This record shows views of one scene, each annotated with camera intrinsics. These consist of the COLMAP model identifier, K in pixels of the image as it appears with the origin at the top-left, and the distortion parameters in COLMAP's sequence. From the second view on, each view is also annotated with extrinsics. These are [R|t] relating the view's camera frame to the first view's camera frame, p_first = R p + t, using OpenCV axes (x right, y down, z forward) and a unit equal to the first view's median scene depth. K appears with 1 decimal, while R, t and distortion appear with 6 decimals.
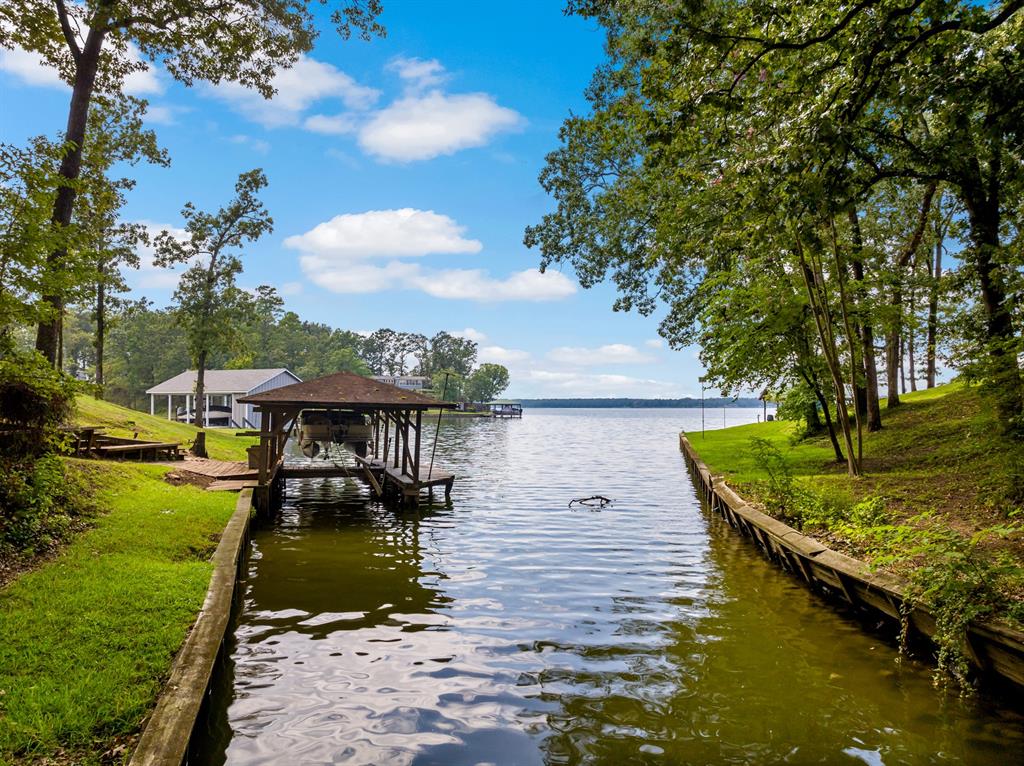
lens RADIAL K [[724.0, 0, 519.2], [0, 724.0, 382.3], [0, 0, 1]] dist [-0.023414, -0.003214]
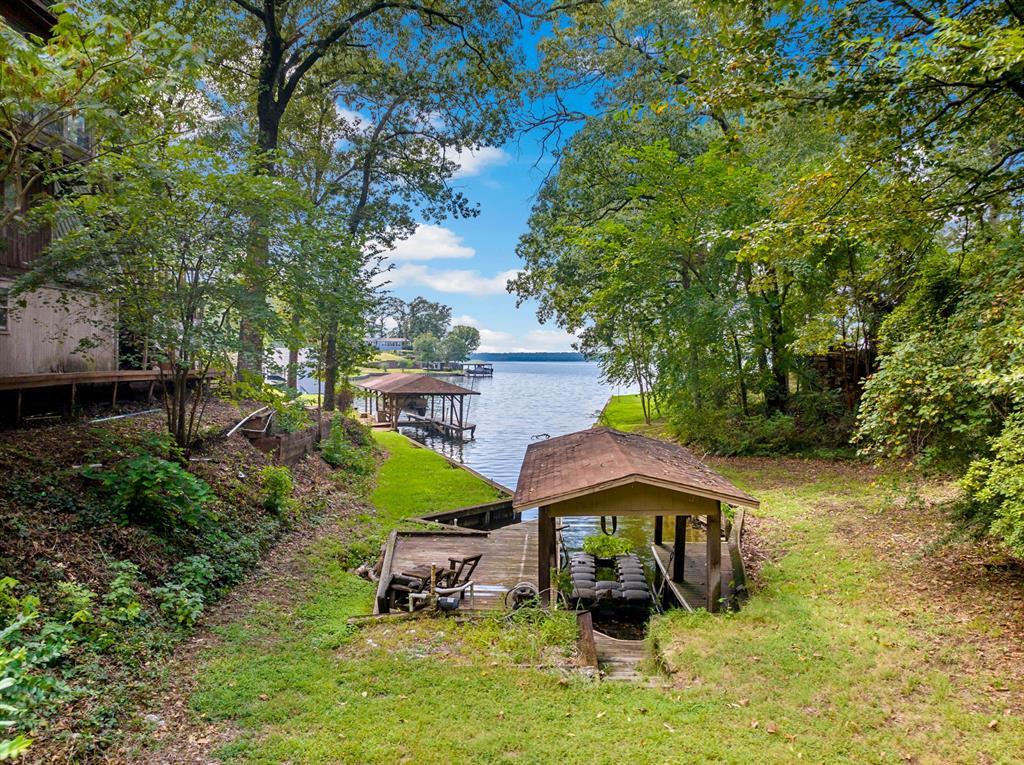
lens RADIAL K [[724.0, 0, 519.2], [0, 724.0, 381.8], [0, 0, 1]] dist [-0.023414, -0.003214]
pose [[0.998972, 0.000813, 0.045329, -0.005637], [-0.003669, 0.998010, 0.062950, -0.011784], [-0.045187, -0.063052, 0.996987, -0.099539]]
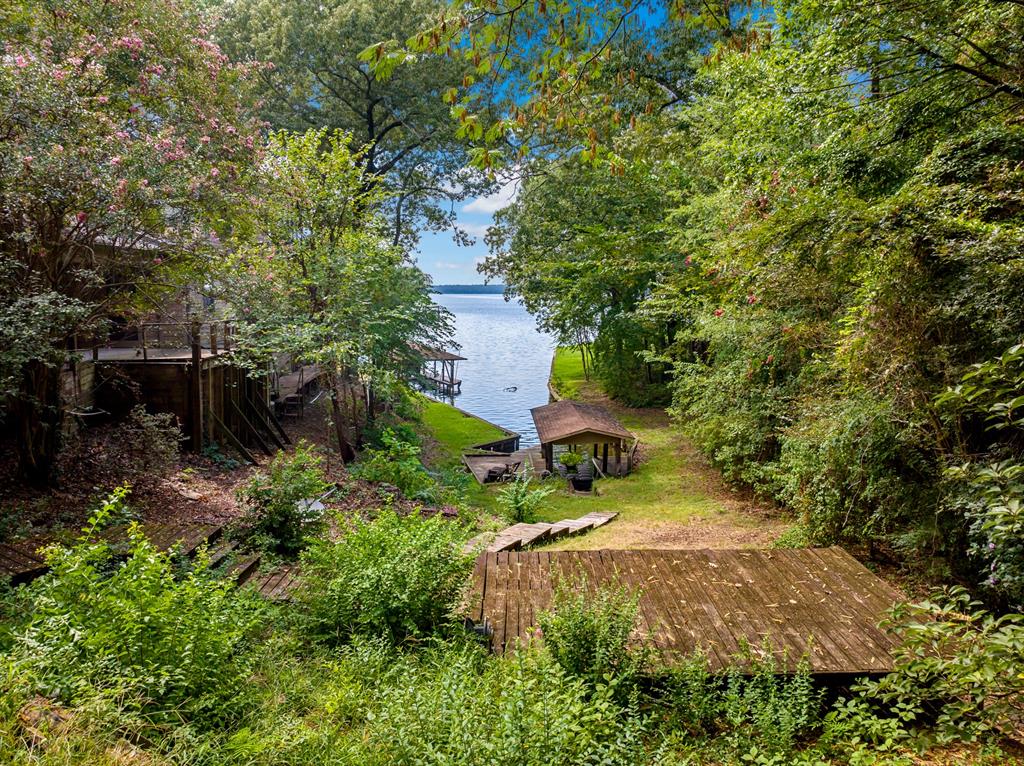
lens RADIAL K [[724.0, 0, 519.2], [0, 724.0, 382.3], [0, 0, 1]] dist [-0.023414, -0.003214]
pose [[0.991091, -0.017593, 0.132016, -0.022357], [-0.003344, 0.987637, 0.156722, -0.028591], [-0.133141, -0.155767, 0.978780, -0.166097]]
